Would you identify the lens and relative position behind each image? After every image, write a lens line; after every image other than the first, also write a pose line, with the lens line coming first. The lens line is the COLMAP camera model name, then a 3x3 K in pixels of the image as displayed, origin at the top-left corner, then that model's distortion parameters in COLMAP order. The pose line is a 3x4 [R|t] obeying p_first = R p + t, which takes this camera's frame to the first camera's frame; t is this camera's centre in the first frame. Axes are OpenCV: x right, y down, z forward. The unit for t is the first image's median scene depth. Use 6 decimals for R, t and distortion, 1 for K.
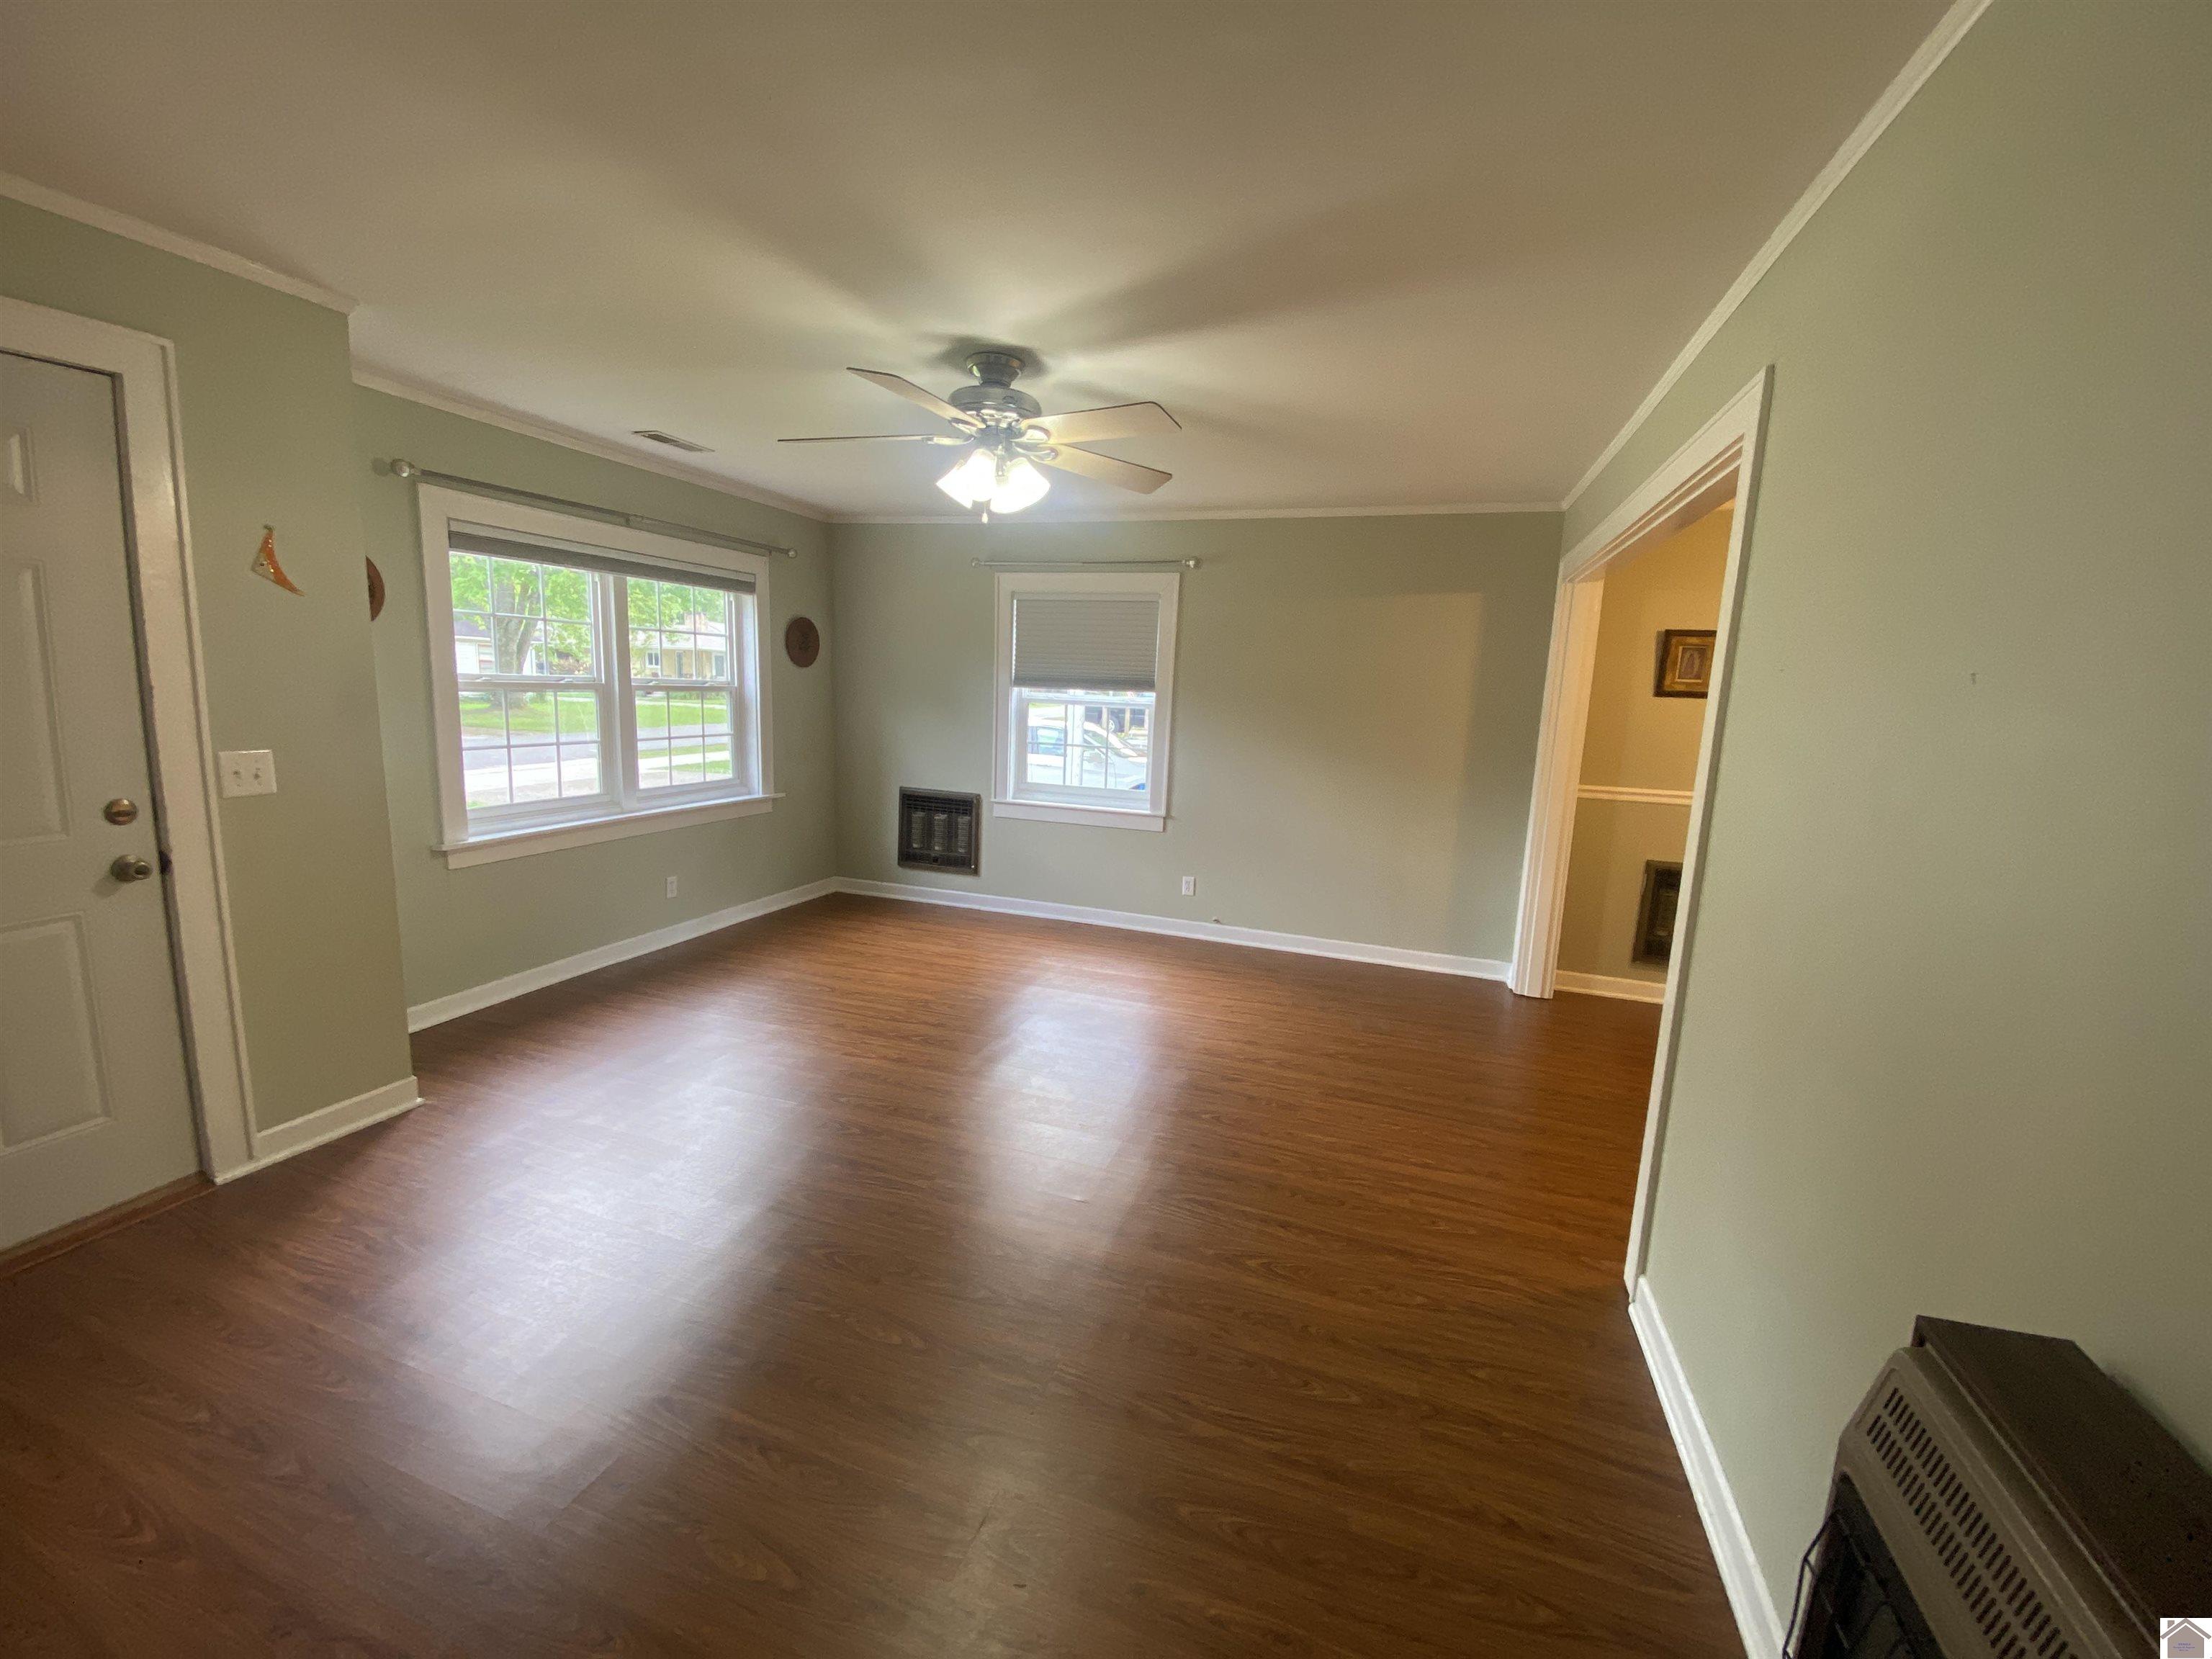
lens RADIAL K [[901.7, 0, 1104.1], [0, 901.7, 827.2], [0, 0, 1]] dist [0.028615, -0.020835]
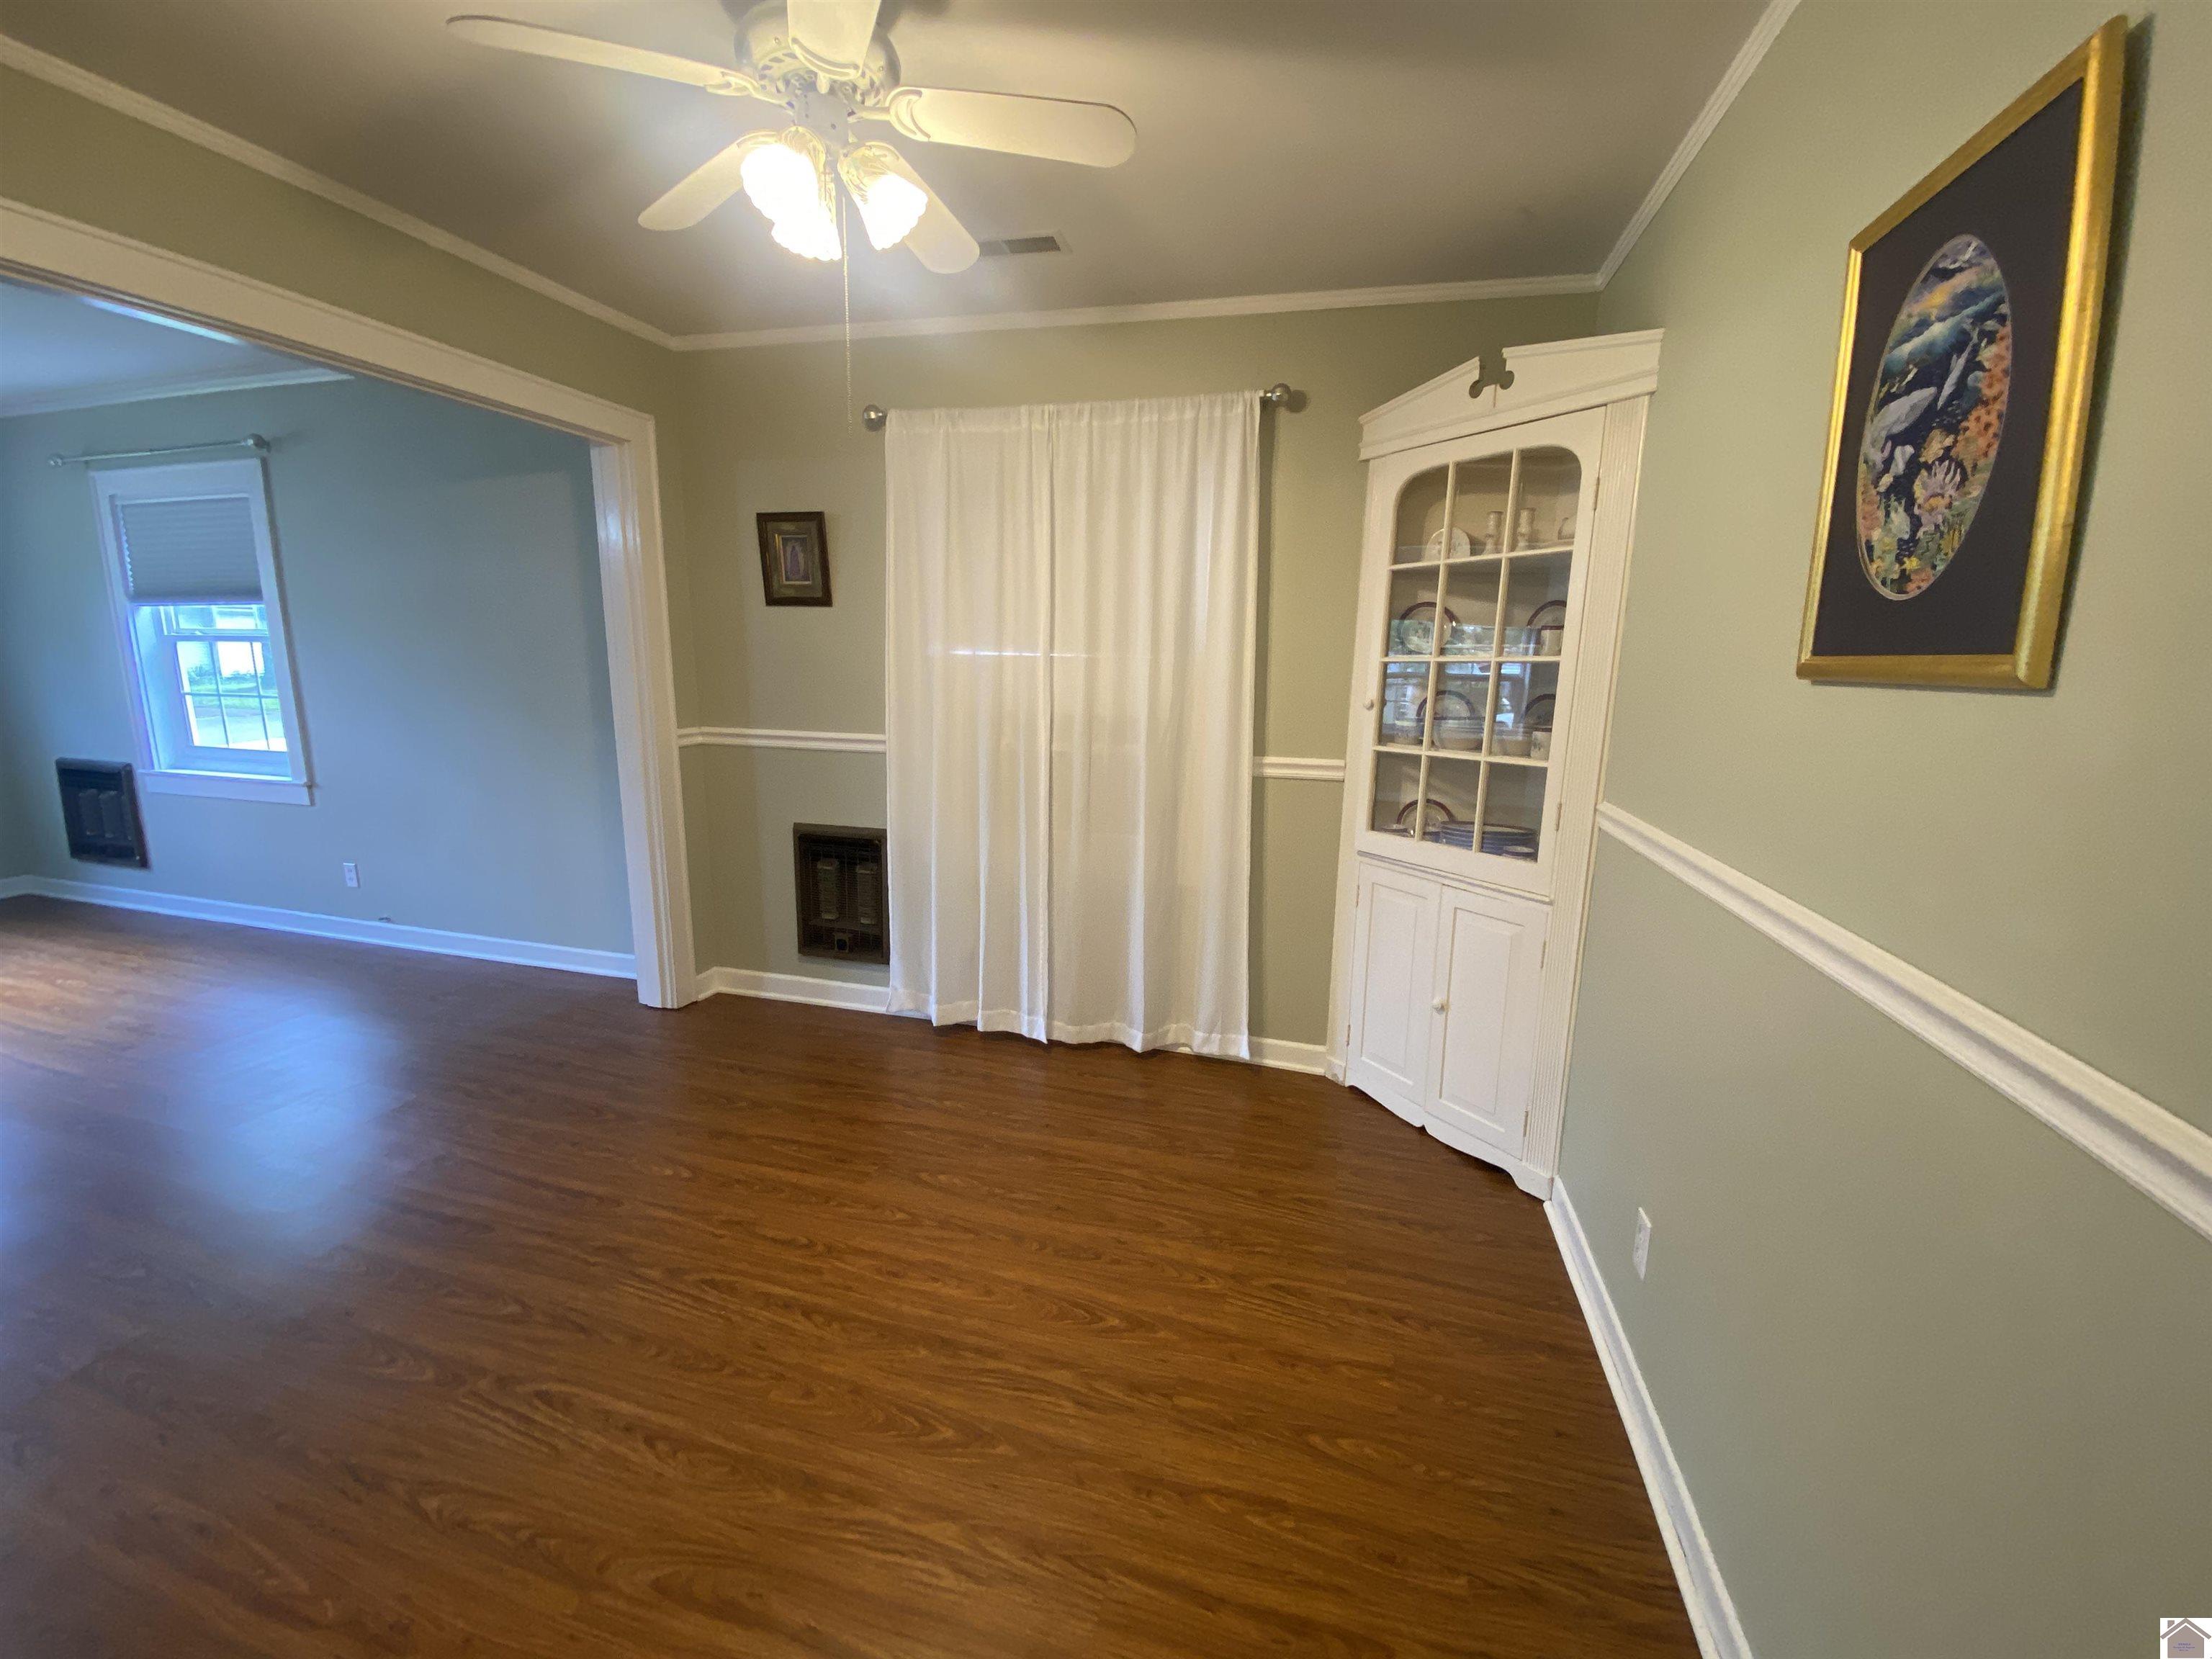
lens RADIAL K [[903.8, 0, 1098.5], [0, 903.8, 829.0], [0, 0, 1]] dist [0.022600, -0.021200]
pose [[0.997360, -0.037153, 0.062389, 1.488001], [0.034533, 0.998497, 0.042551, 0.033666], [-0.063877, -0.040284, 0.997144, 0.408571]]
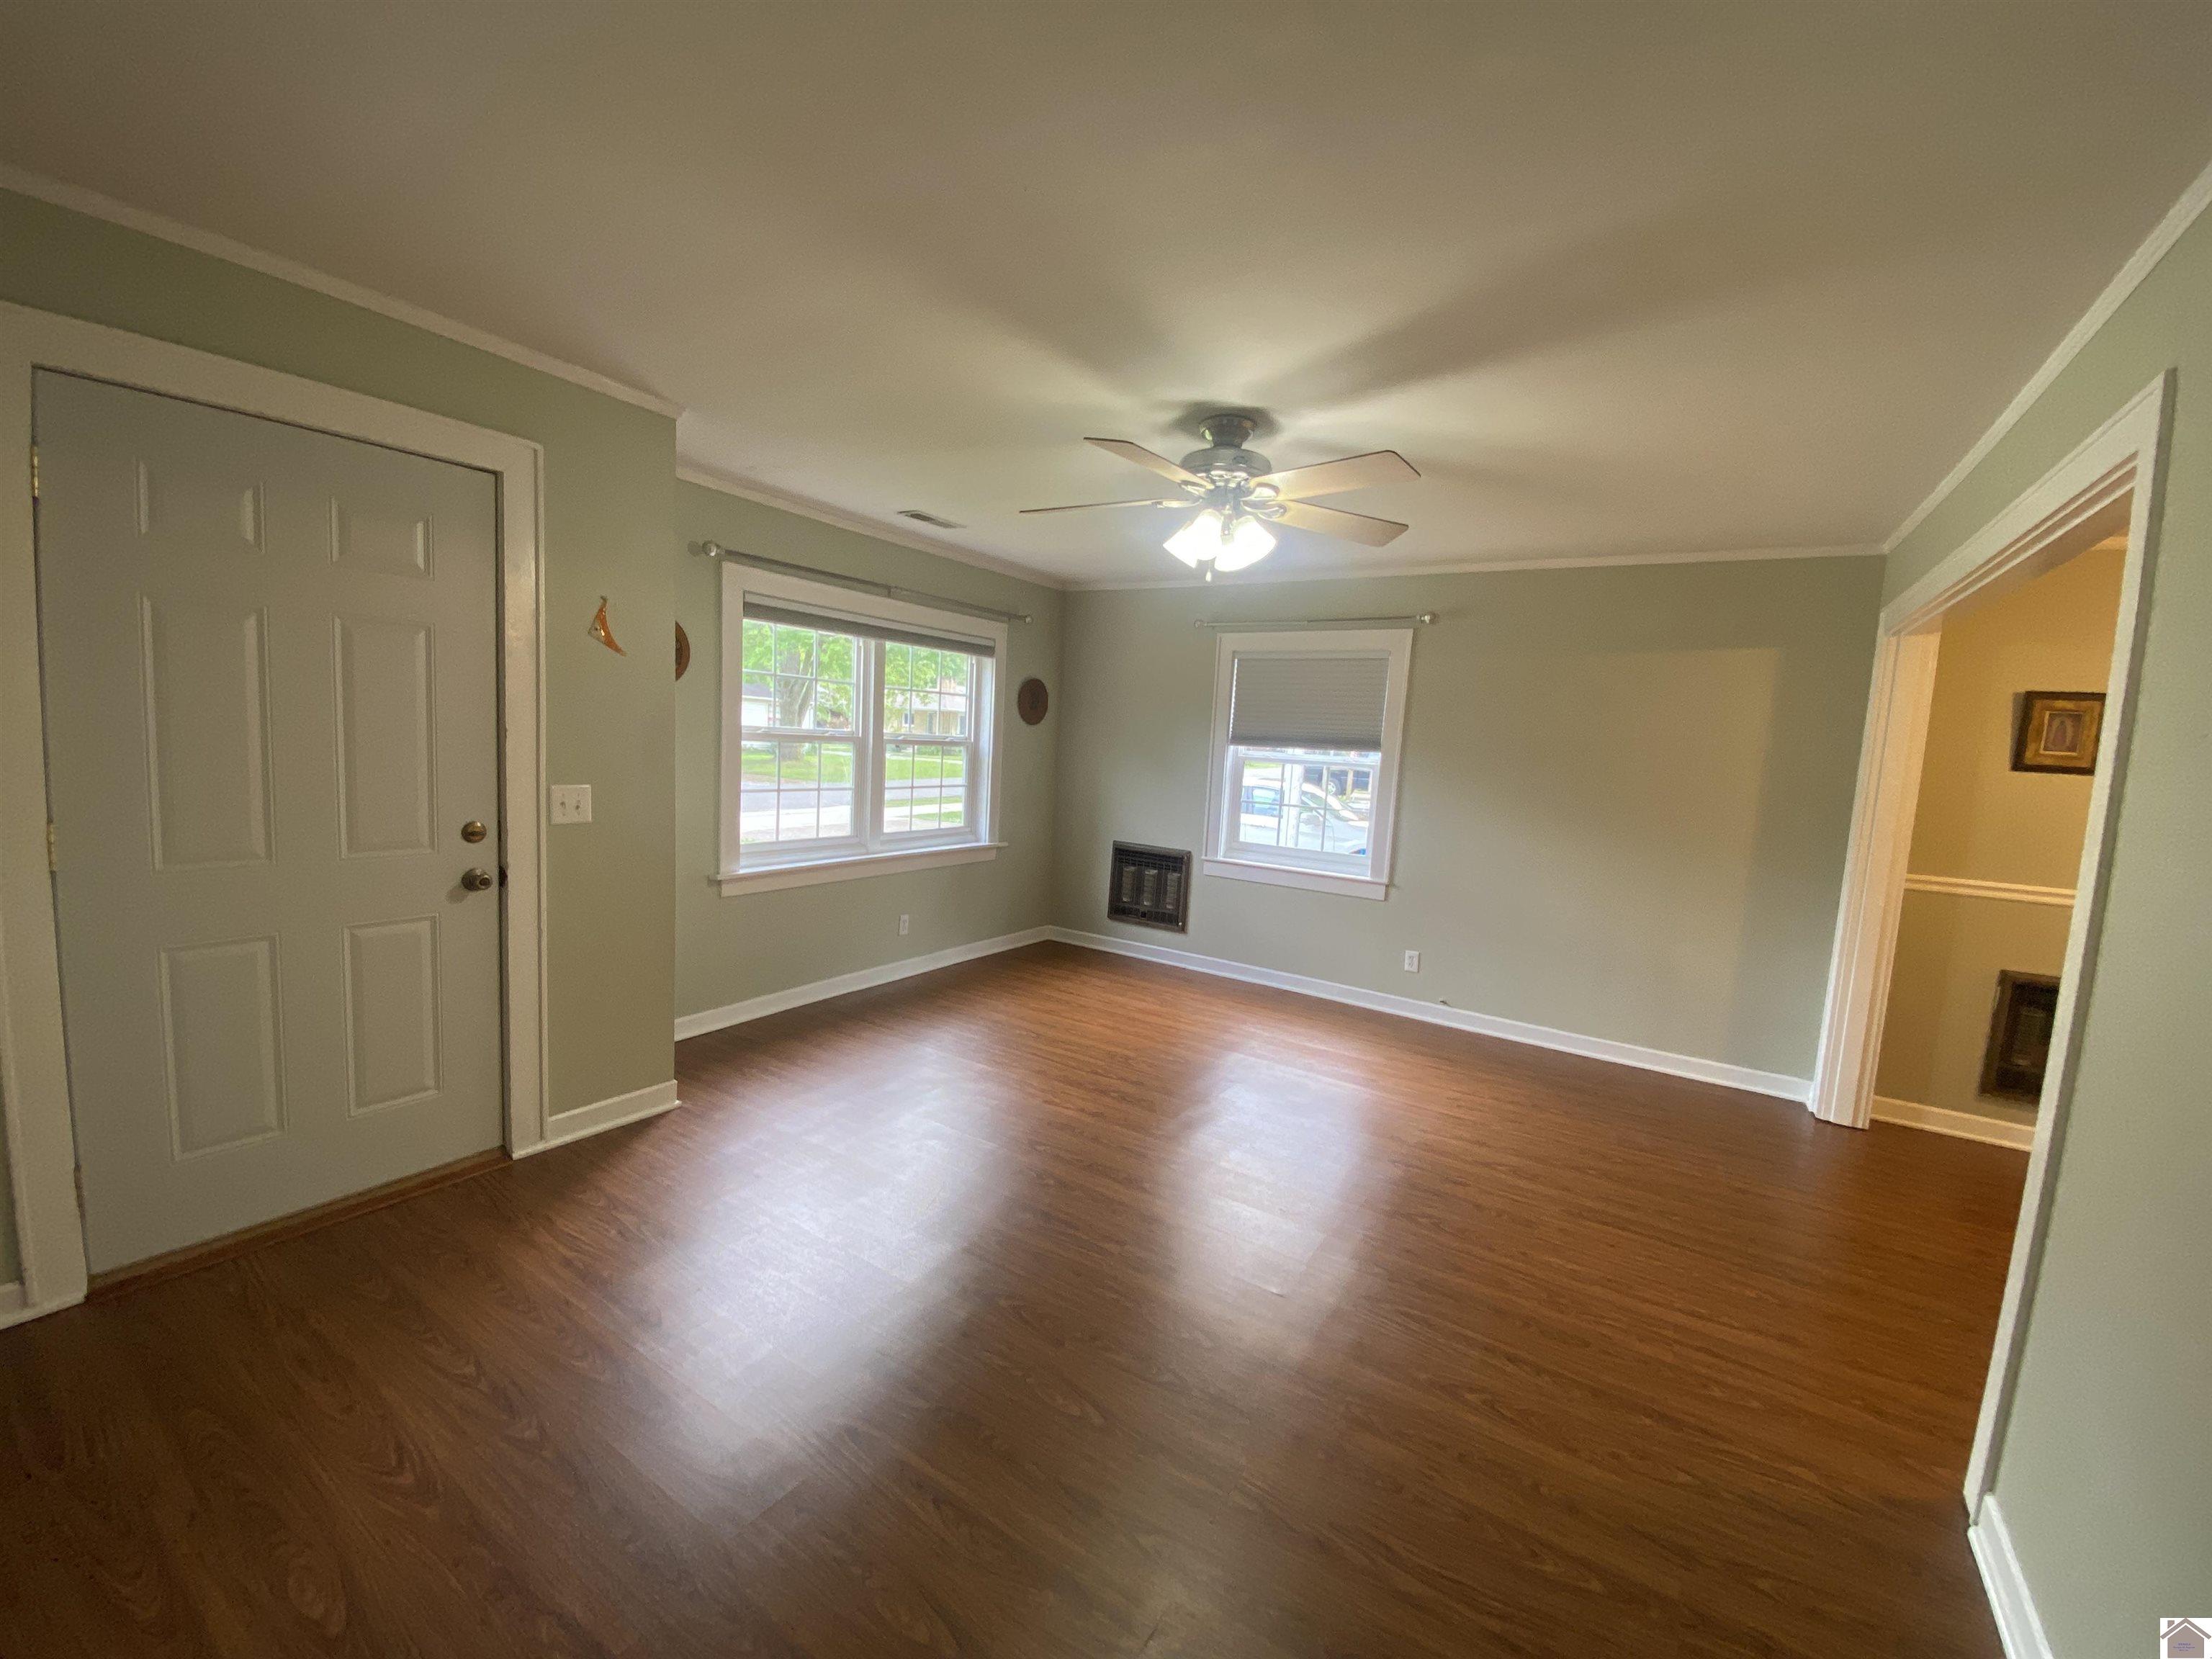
lens RADIAL K [[903.8, 0, 1098.5], [0, 903.8, 829.0], [0, 0, 1]] dist [0.022600, -0.021200]
pose [[0.969808, 0.039186, -0.240700, 0.001854], [-0.054415, 0.996893, -0.056950, 0.001546], [0.237721, 0.068328, 0.968927, 0.019583]]
